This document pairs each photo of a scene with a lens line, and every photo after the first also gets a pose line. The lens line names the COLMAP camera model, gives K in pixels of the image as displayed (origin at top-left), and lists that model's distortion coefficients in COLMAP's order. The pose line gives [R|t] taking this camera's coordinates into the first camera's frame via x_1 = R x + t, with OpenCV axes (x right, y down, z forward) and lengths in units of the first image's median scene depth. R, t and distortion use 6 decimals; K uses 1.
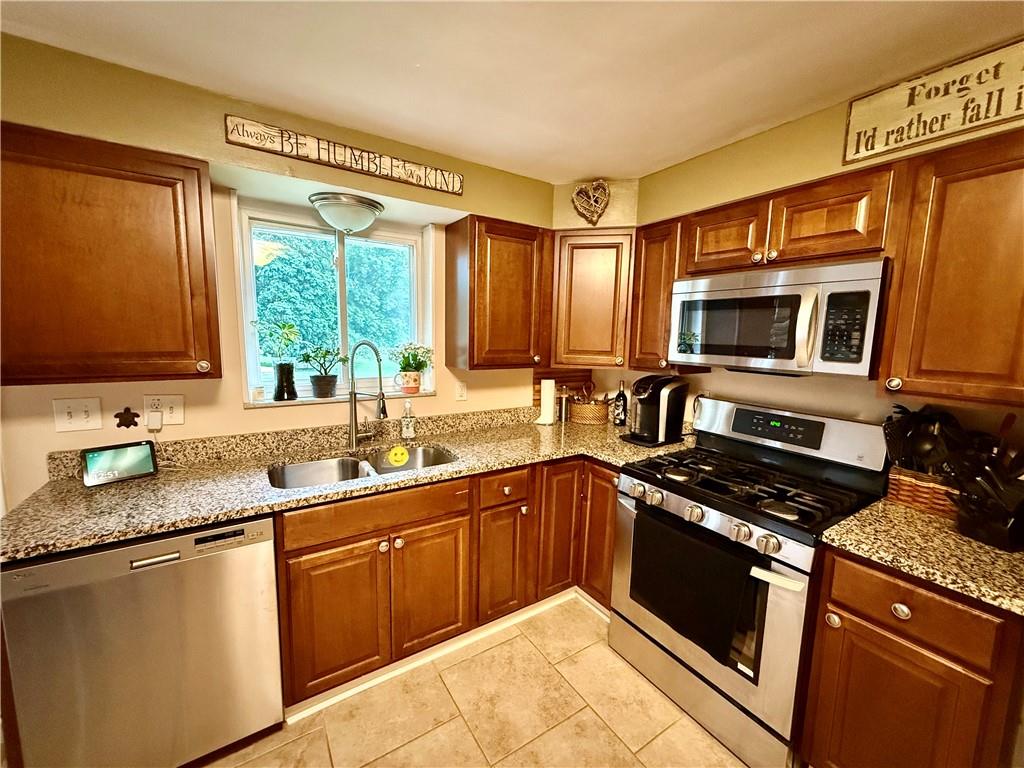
lens RADIAL K [[408.1, 0, 506.4], [0, 408.1, 383.7], [0, 0, 1]] dist [0.001116, 0.000070]
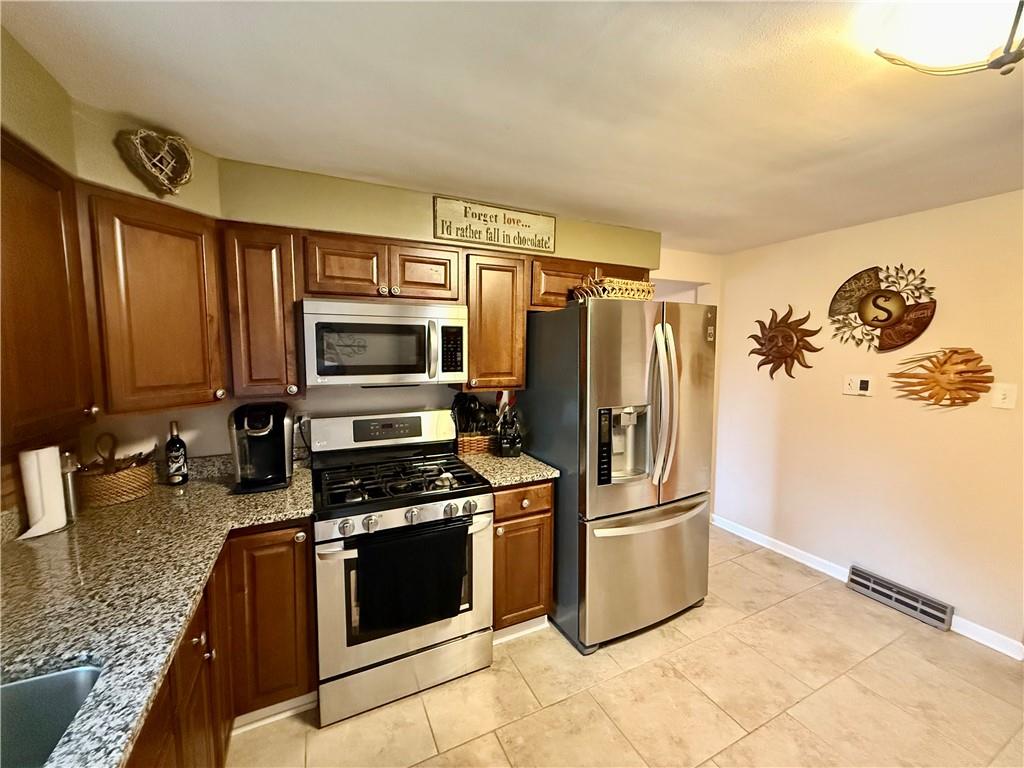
lens RADIAL K [[408.1, 0, 506.1], [0, 408.1, 383.1], [0, 0, 1]] dist [0.001116, 0.000070]
pose [[0.124507, -0.113789, 0.985672, -0.631077], [0.120637, 0.987769, 0.098792, -0.137909], [-0.984858, 0.106608, 0.136711, 0.605333]]
